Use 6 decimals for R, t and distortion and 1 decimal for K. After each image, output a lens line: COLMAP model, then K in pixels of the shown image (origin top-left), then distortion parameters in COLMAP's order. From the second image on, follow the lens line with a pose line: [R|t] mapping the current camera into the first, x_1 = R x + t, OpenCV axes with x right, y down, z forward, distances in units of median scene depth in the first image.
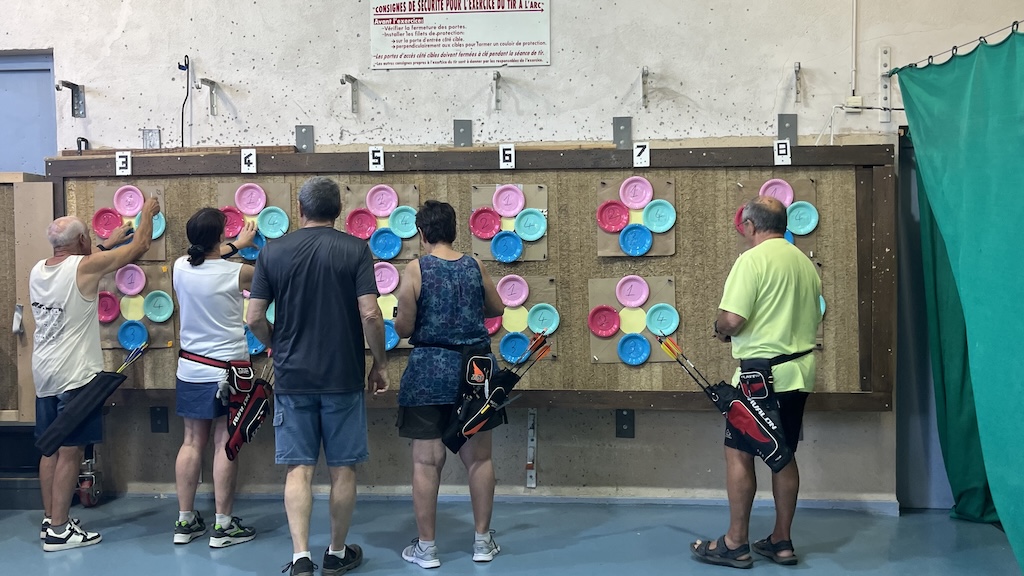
lens RADIAL K [[1056.8, 0, 519.1], [0, 1056.8, 295.3], [0, 0, 1]] dist [0.034896, 0.000000]
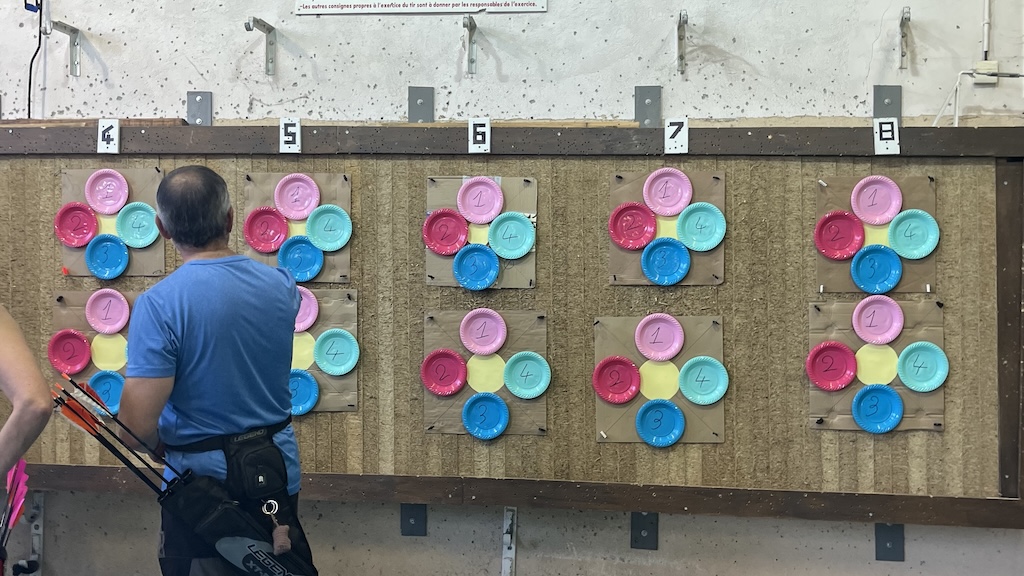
lens RADIAL K [[1056.8, 0, 512.9], [0, 1056.8, 281.1], [0, 0, 1]] dist [0.034896, 0.000000]
pose [[0.999571, 0.022399, -0.018894, 0.024584], [-0.023175, 0.998854, -0.041882, -0.008729], [0.017935, 0.042302, 0.998944, 0.309620]]
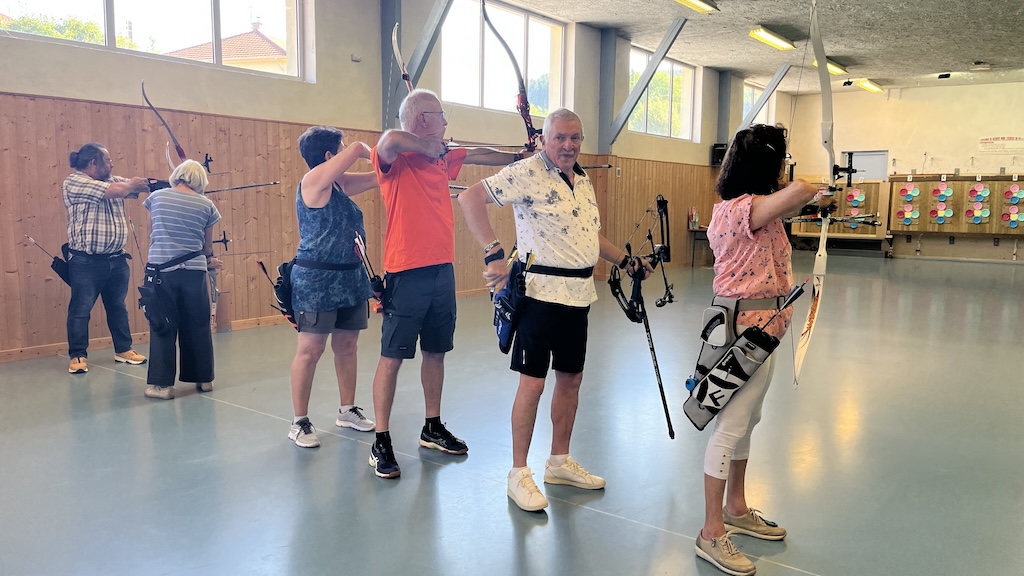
lens RADIAL K [[842.1, 0, 492.7], [0, 842.1, 287.0], [0, 0, 1]] dist [0.073251, -0.084250]
pose [[0.859434, 0.075629, -0.505622, -0.043322], [-0.056169, 0.996979, 0.053651, 0.225786], [0.508152, -0.017709, 0.861085, -2.849793]]
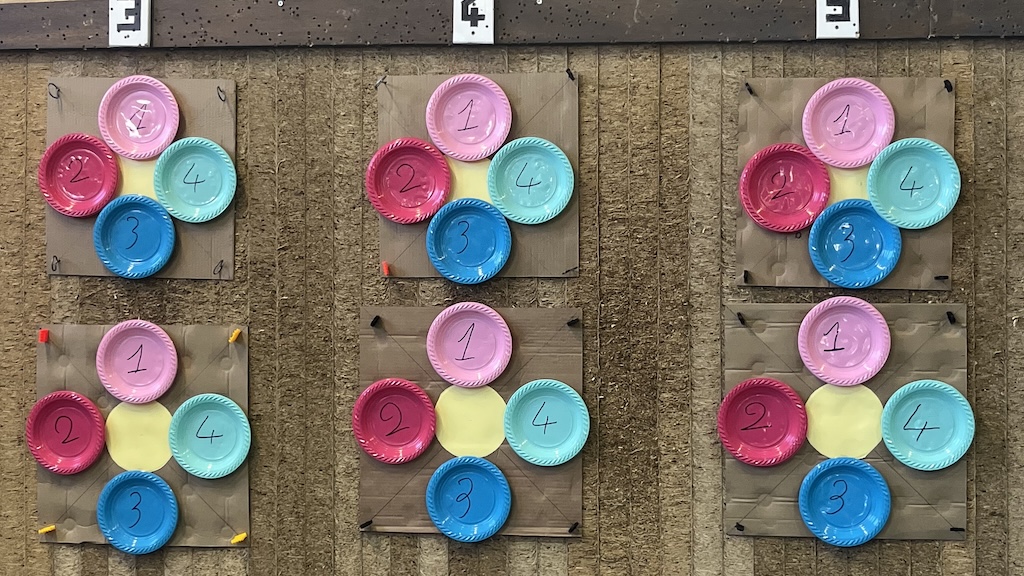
lens RADIAL K [[1517.7, 0, 512.7], [0, 1517.7, 292.8], [0, 0, 1]] dist [0.089772, 0.000000]
pose [[0.999112, 0.020411, -0.036858, -0.217636], [-0.021174, 0.999567, -0.020442, -0.019549], [0.036425, 0.021205, 0.999111, 0.475595]]
